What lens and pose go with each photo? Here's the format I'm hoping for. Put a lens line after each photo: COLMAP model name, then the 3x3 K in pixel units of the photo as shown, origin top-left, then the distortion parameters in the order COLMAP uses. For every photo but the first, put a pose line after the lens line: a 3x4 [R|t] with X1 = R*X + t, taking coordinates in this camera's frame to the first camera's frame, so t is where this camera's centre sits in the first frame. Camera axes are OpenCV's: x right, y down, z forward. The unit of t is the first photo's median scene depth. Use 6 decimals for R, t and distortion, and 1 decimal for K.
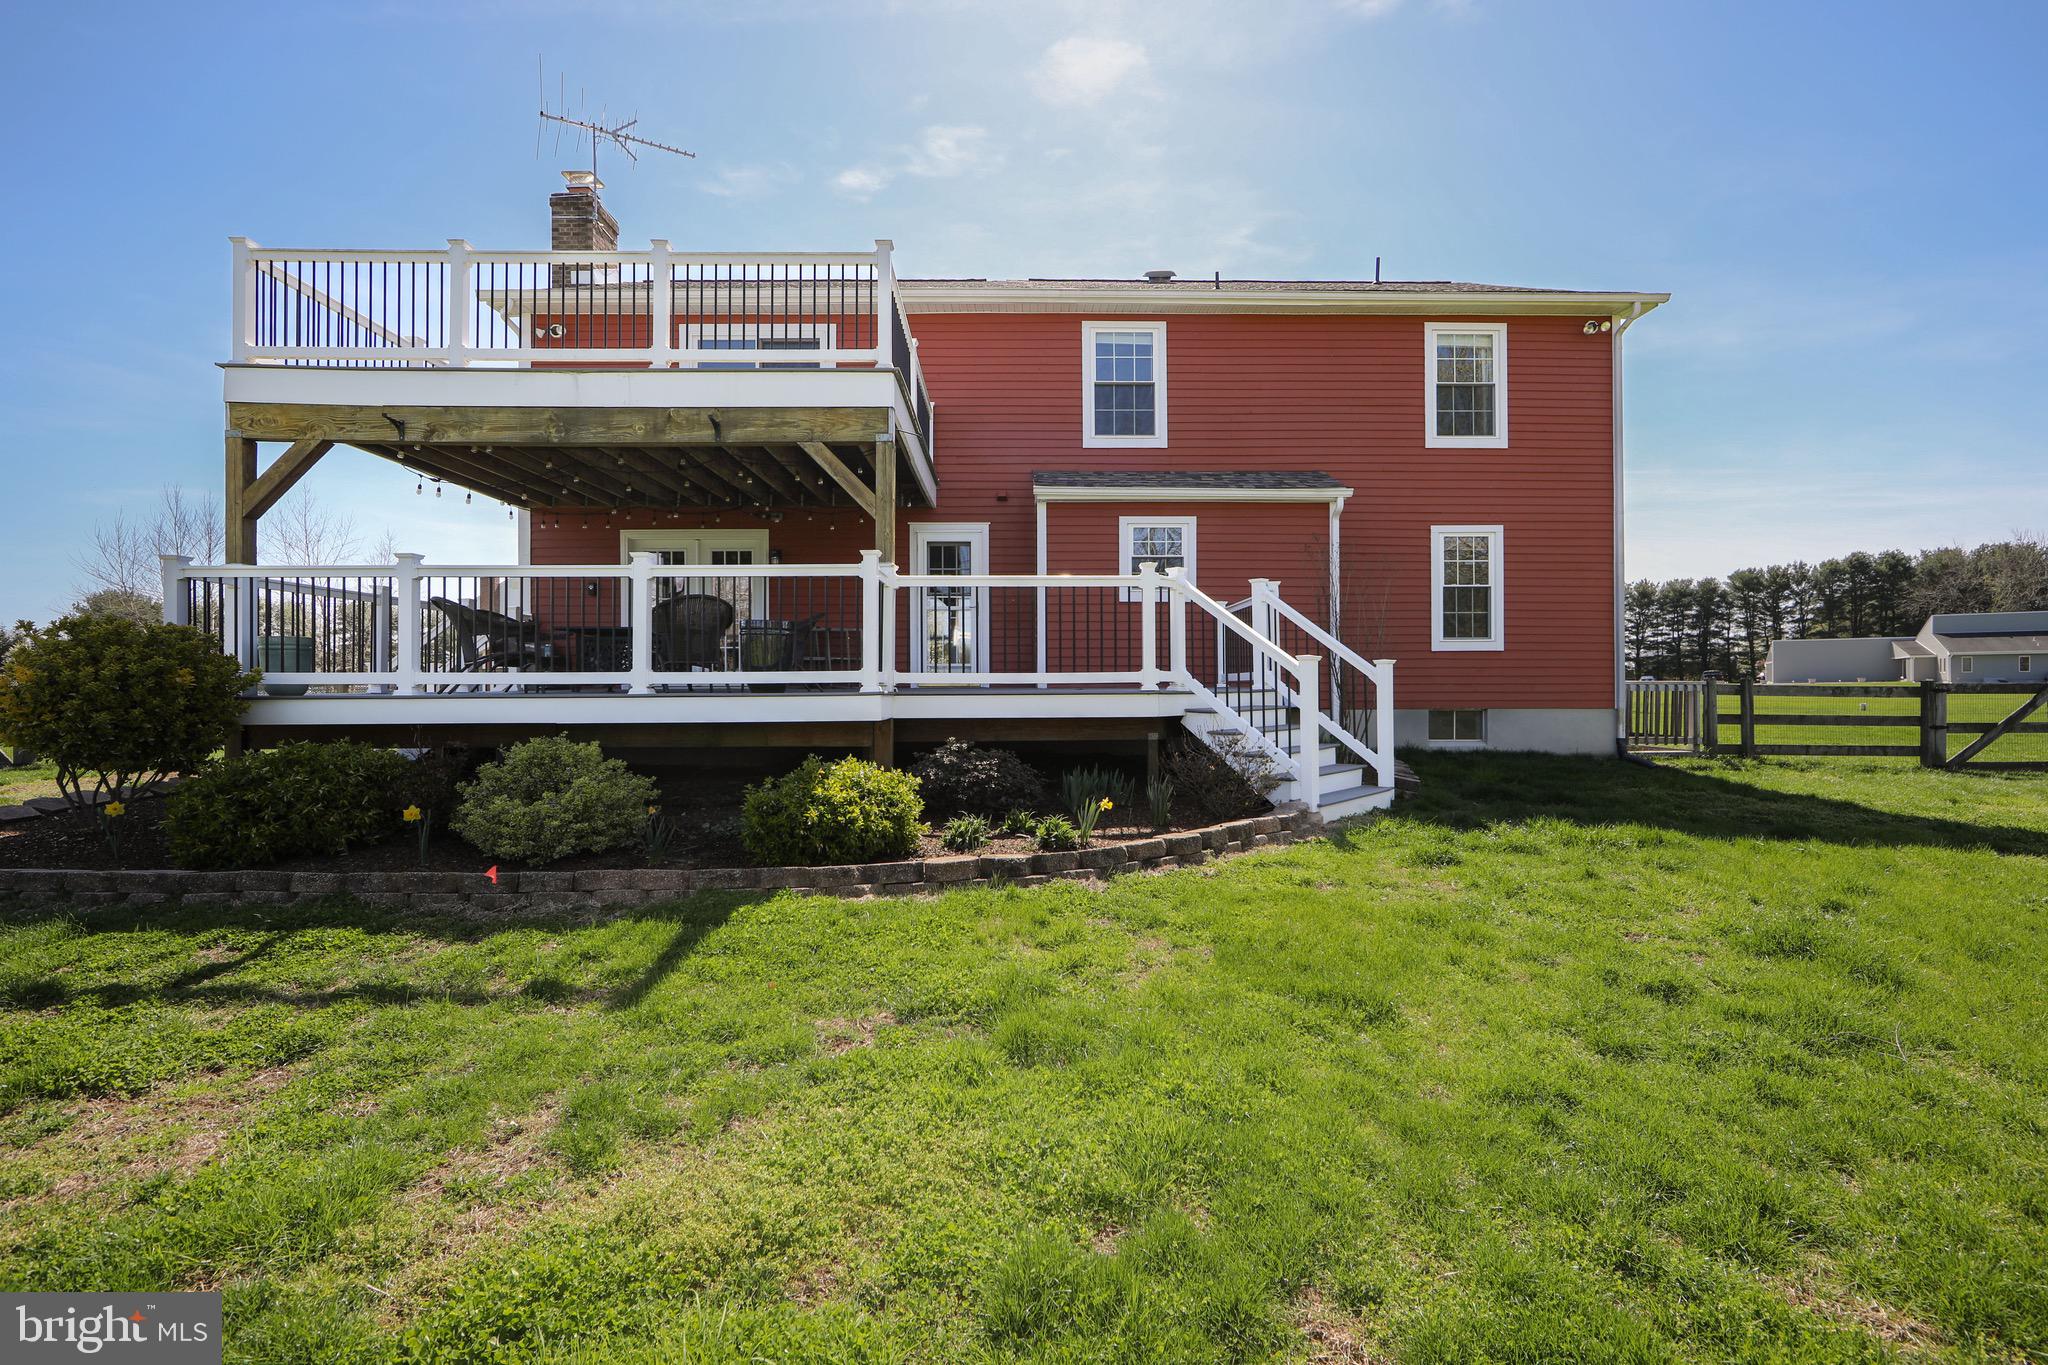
lens RADIAL K [[863.6, 0, 1027.8], [0, 863.6, 686.0], [0, 0, 1]] dist [-0.006804, -0.000564]
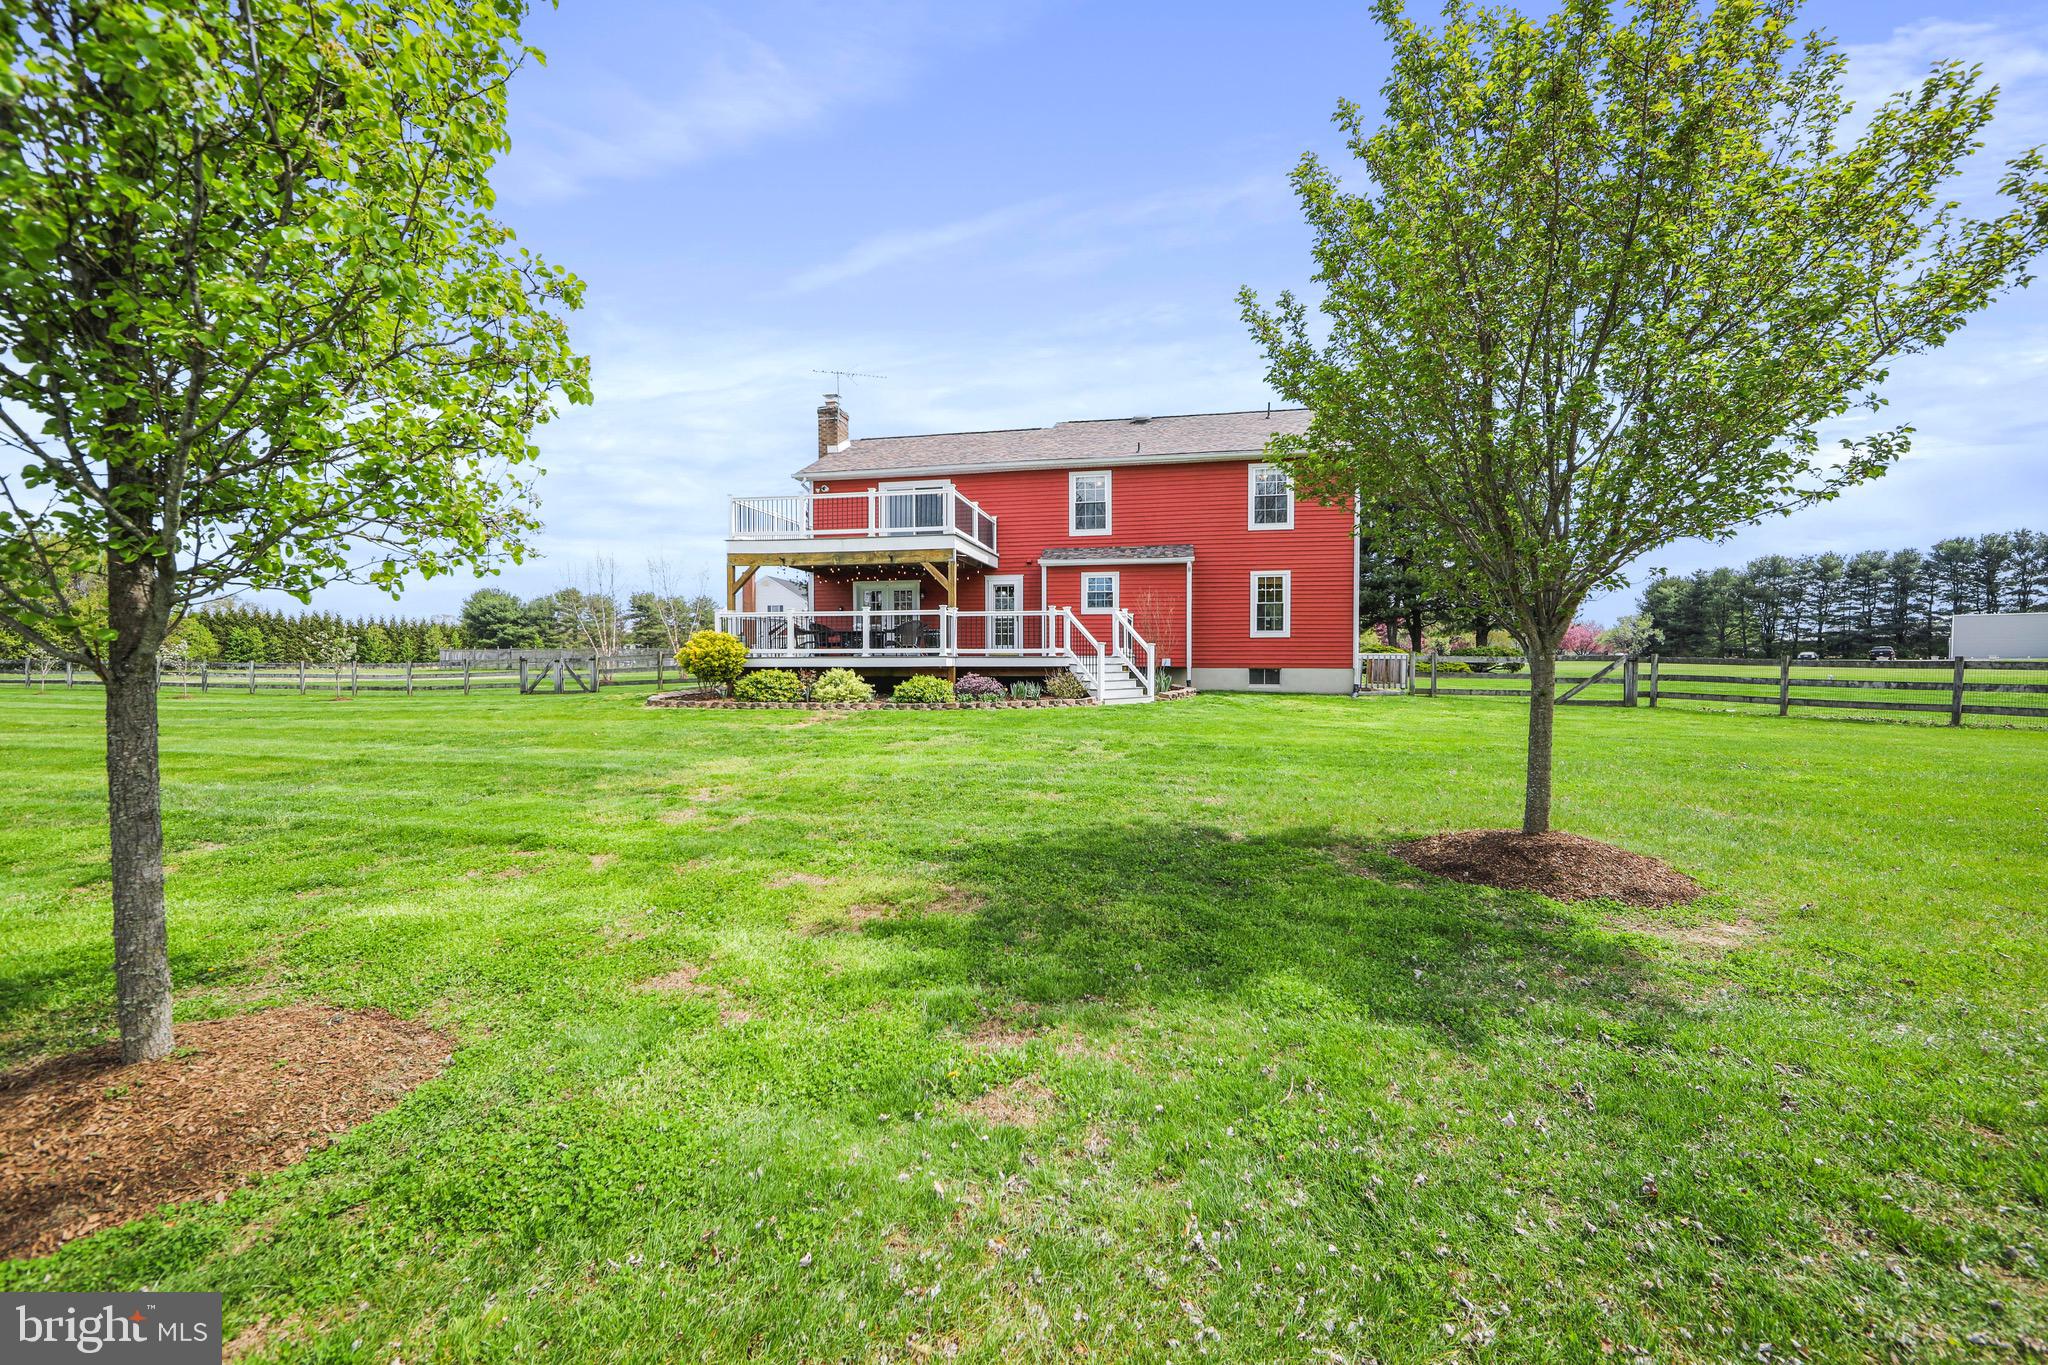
lens RADIAL K [[816.3, 0, 1025.8], [0, 816.3, 674.9], [0, 0, 1]] dist [-0.012107, 0.001540]
pose [[0.978119, 0.006338, -0.207948, 0.357302], [-0.002895, 0.999854, 0.016855, 0.013106], [0.208024, -0.015884, 0.977995, -0.863920]]
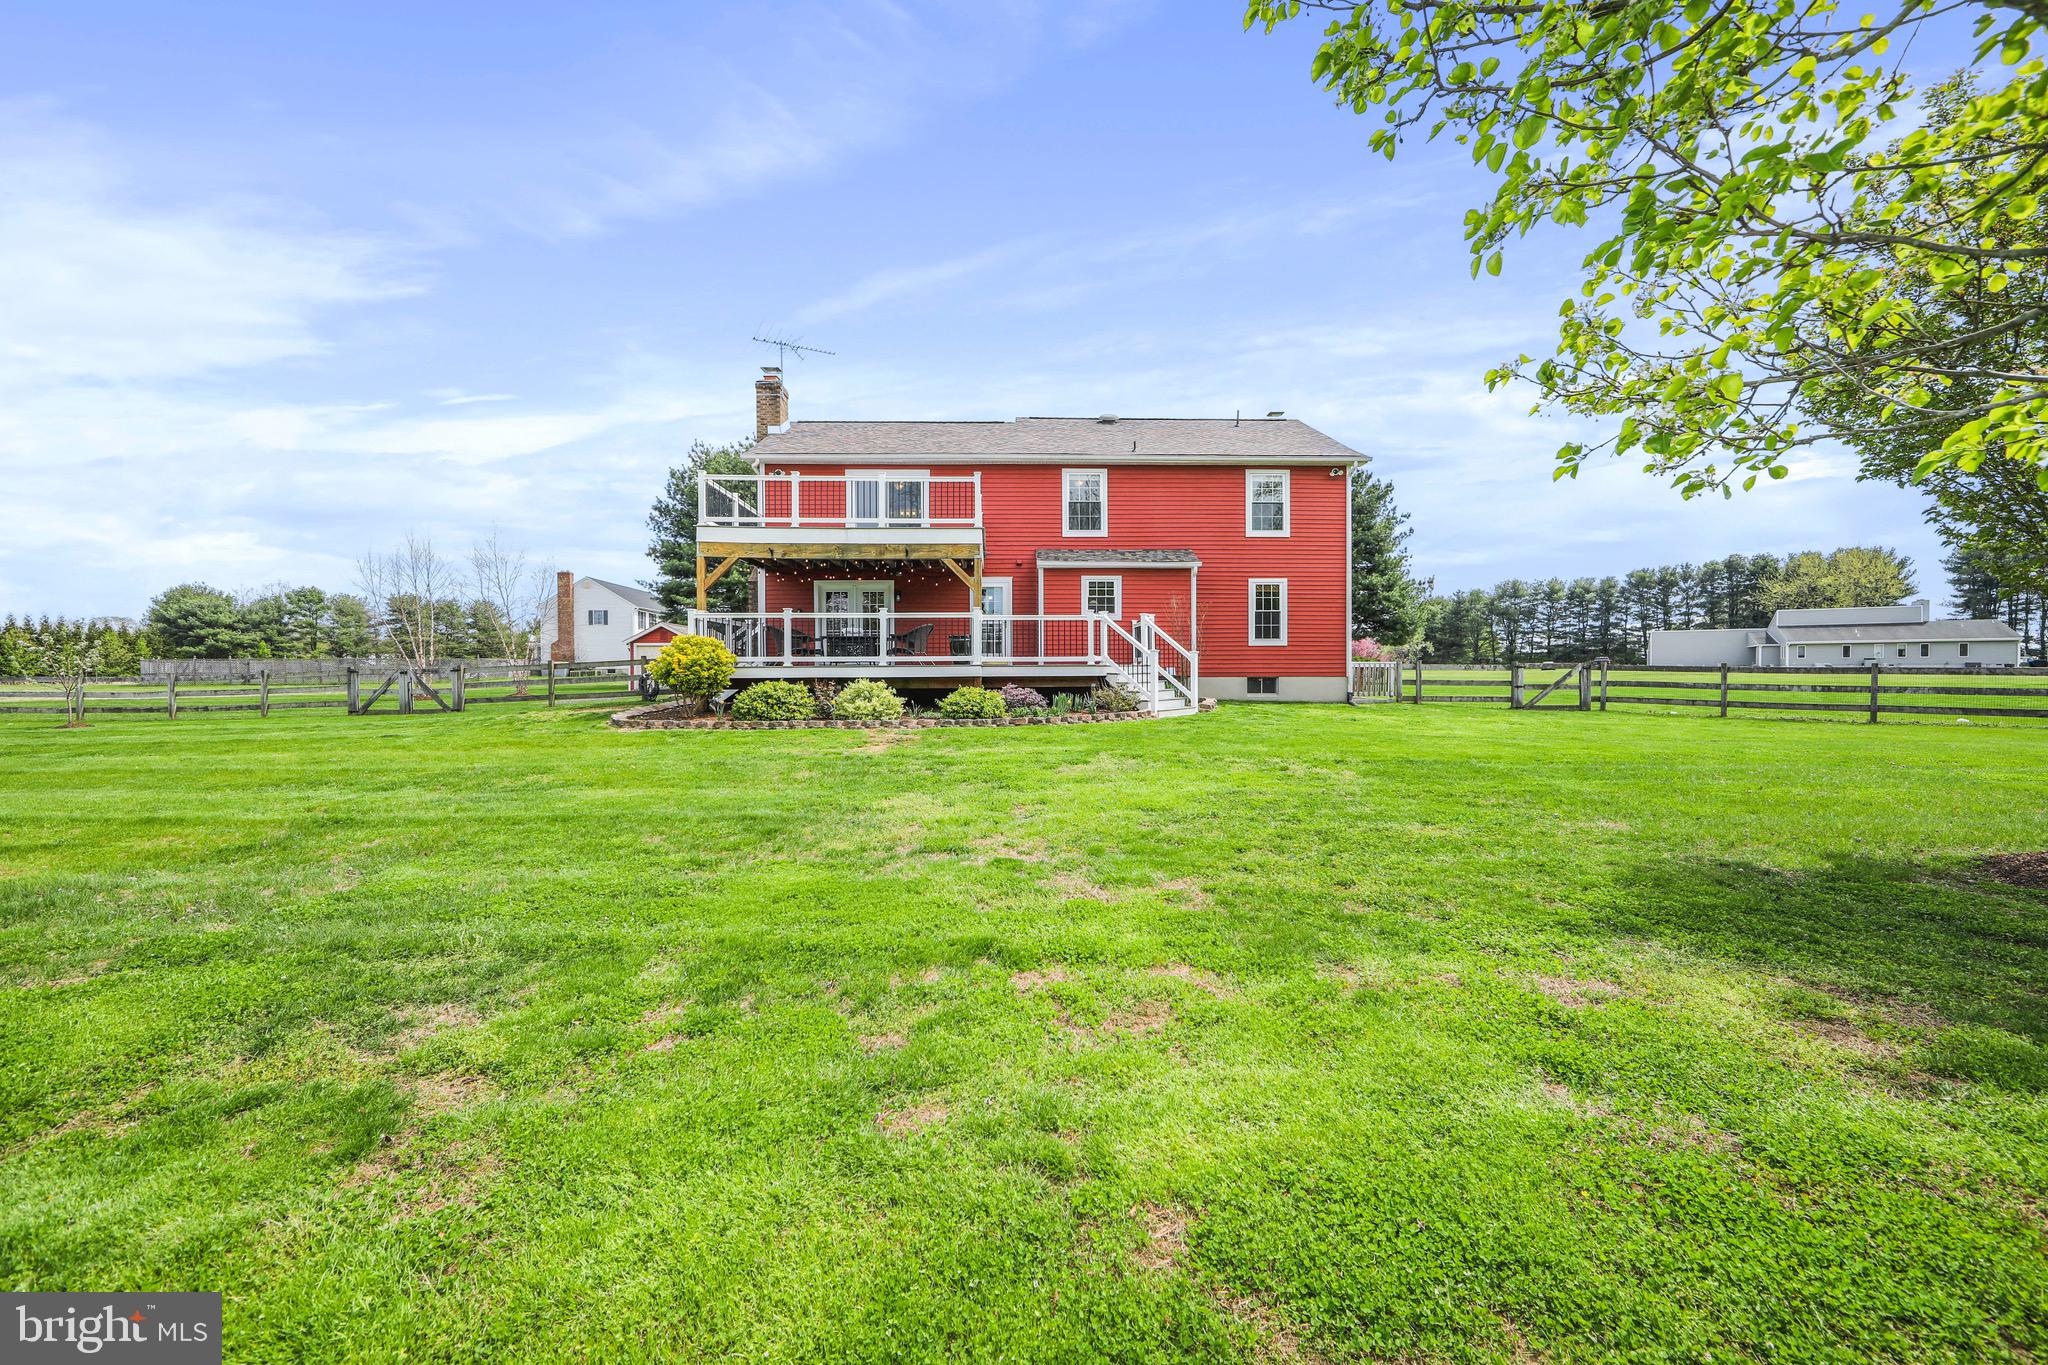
lens RADIAL K [[816.3, 0, 1030.6], [0, 816.3, 673.6], [0, 0, 1]] dist [-0.012107, 0.001540]
pose [[0.999711, -0.000753, 0.024045, -0.046770], [0.000711, 0.999998, 0.001773, 0.016238], [-0.024046, -0.001756, 0.999709, -0.754099]]
